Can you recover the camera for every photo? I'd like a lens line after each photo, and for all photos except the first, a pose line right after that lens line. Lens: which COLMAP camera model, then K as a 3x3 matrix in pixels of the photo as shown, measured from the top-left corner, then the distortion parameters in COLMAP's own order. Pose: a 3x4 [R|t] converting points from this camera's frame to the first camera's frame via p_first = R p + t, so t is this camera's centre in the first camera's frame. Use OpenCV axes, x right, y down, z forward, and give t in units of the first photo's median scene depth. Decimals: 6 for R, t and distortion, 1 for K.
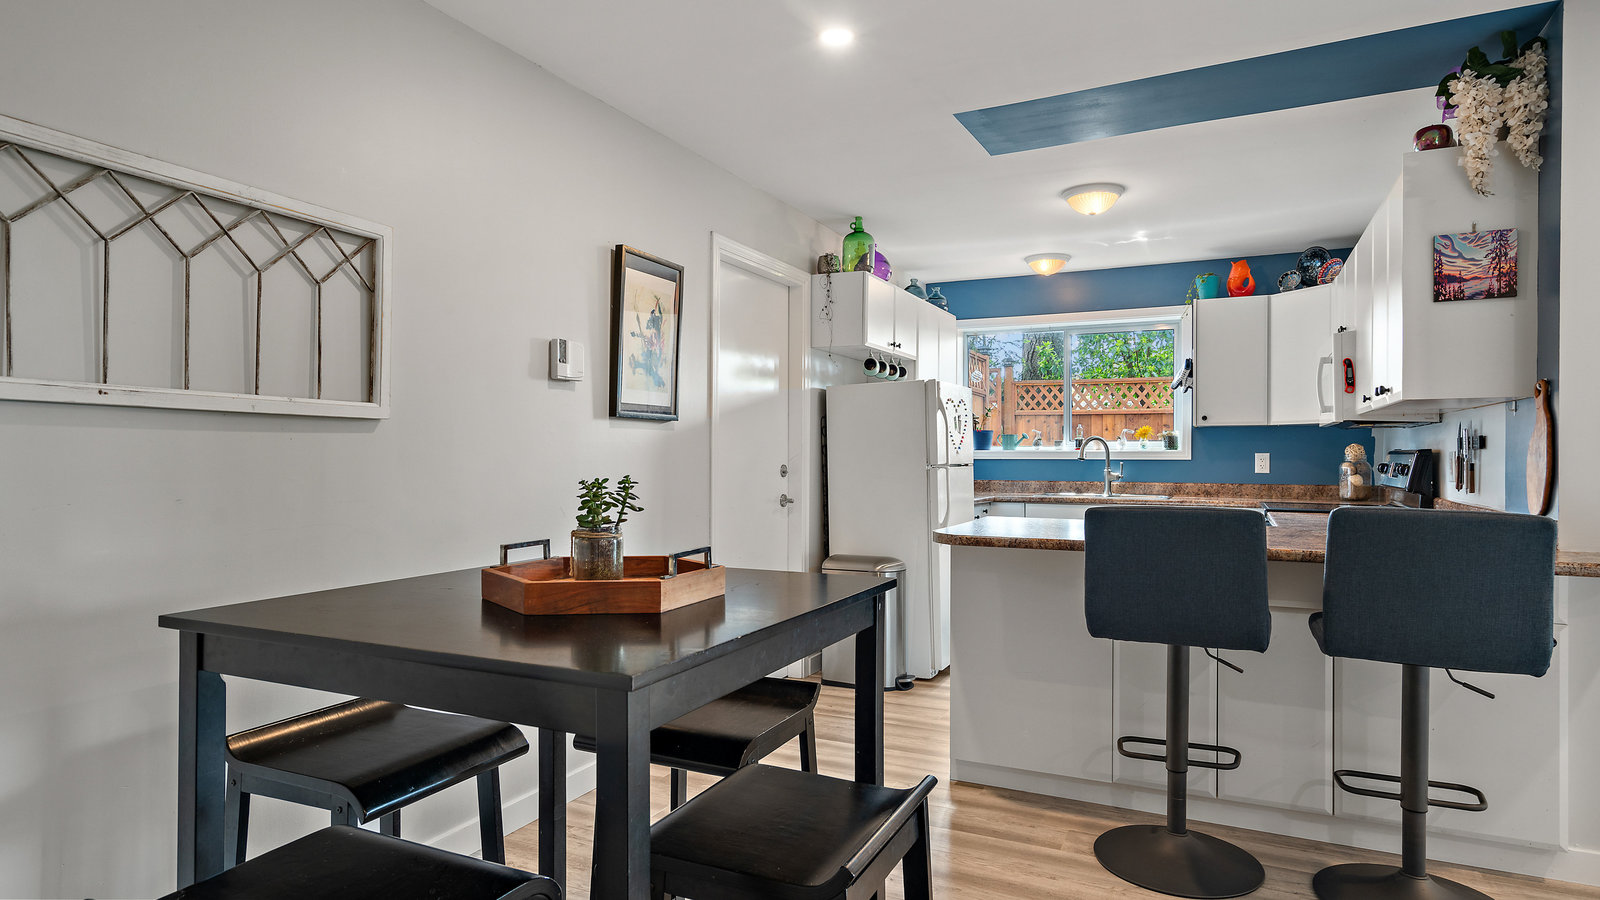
lens RADIAL K [[887.1, 0, 800.0], [0, 887.1, 450.0], [0, 0, 1]] dist [0.000029, -0.000028]
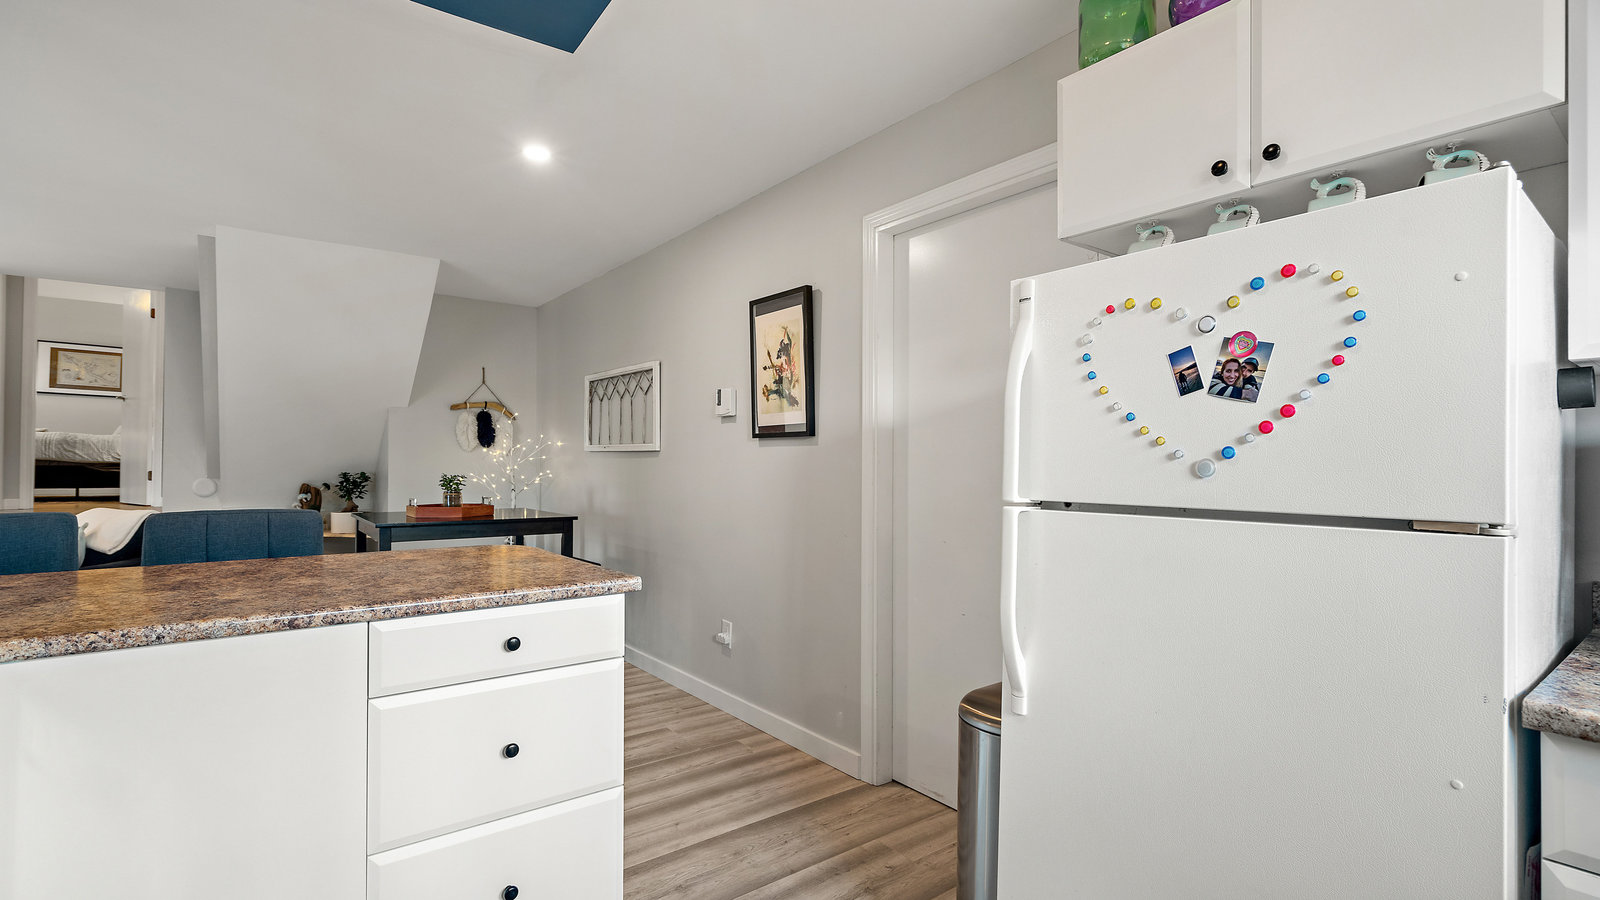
lens RADIAL K [[733.1, 0, 800.0], [0, 733.1, 450.0], [0, 0, 1]] dist [-0.002443, -0.000106]
pose [[-0.446903, -0.022438, -0.894301, 0.655520], [-0.001136, 0.999699, -0.024515, 0.004400], [0.894582, -0.009940, -0.446794, 1.440062]]
